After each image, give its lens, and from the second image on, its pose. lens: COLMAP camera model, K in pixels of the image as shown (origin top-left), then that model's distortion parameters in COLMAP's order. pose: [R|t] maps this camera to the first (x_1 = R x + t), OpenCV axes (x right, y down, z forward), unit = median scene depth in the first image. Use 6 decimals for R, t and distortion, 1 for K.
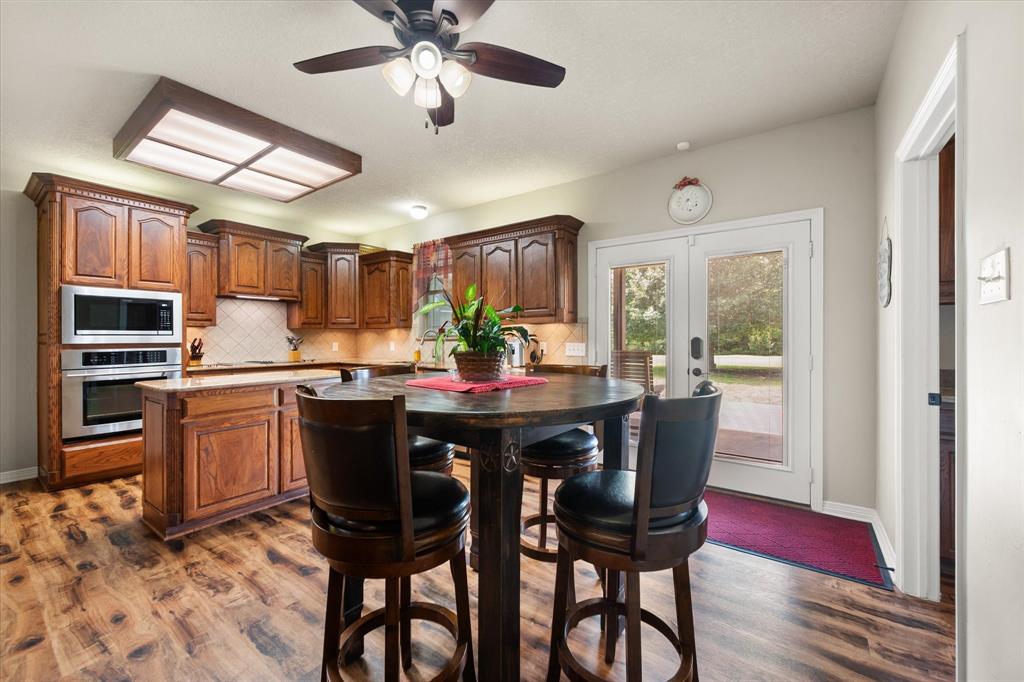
lens RADIAL K [[403.6, 0, 514.9], [0, 403.6, 338.8], [0, 0, 1]] dist [-0.001729, -0.000187]
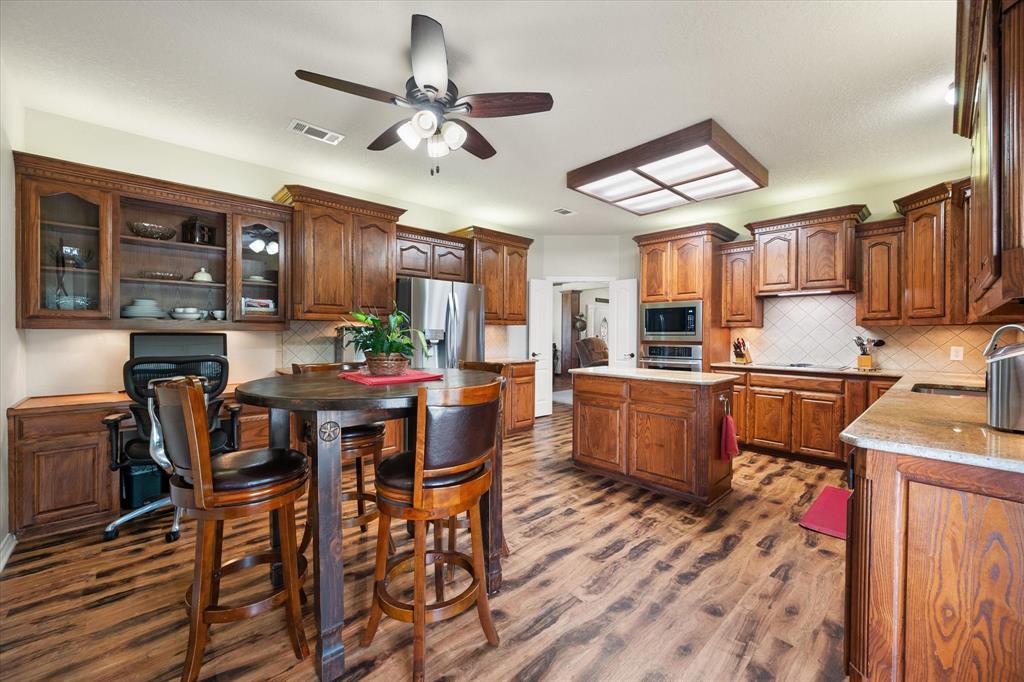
lens RADIAL K [[403.6, 0, 514.9], [0, 403.6, 338.8], [0, 0, 1]] dist [-0.001729, -0.000187]
pose [[-0.191174, 0.011372, -0.981490, 0.374964], [-0.007010, 0.999892, 0.012951, -0.008537], [0.981531, 0.009356, -0.191073, 0.568711]]
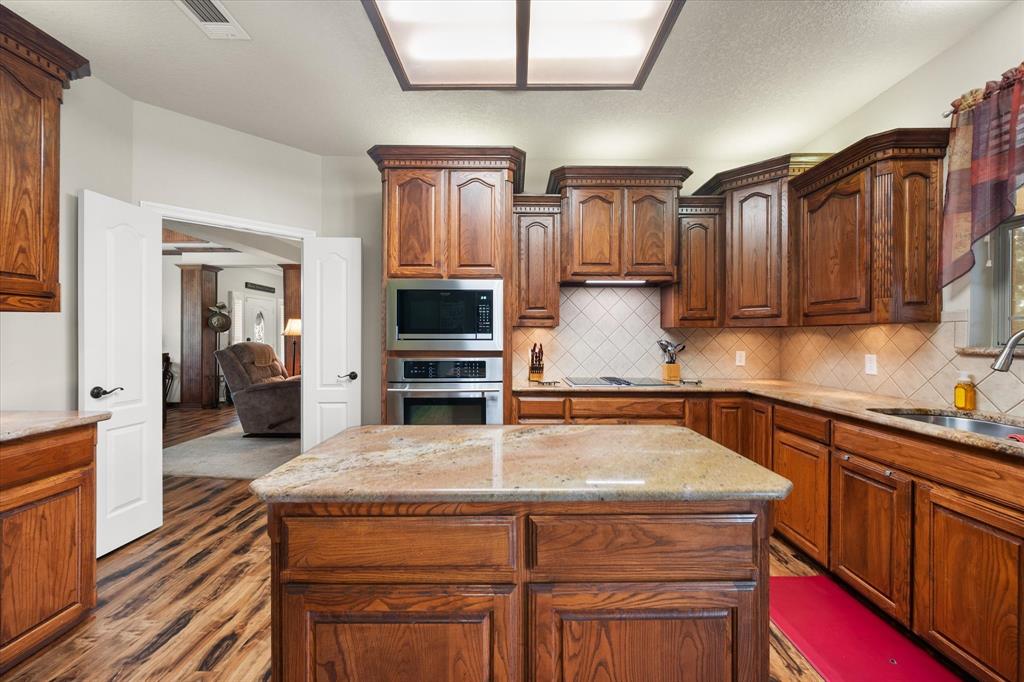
lens RADIAL K [[403.6, 0, 514.9], [0, 403.6, 338.8], [0, 0, 1]] dist [-0.001729, -0.000187]
pose [[0.582652, 0.006550, -0.812695, -0.208079], [-0.005969, 0.999975, 0.003780, -0.011340], [0.812700, 0.002648, 0.582677, 0.508571]]
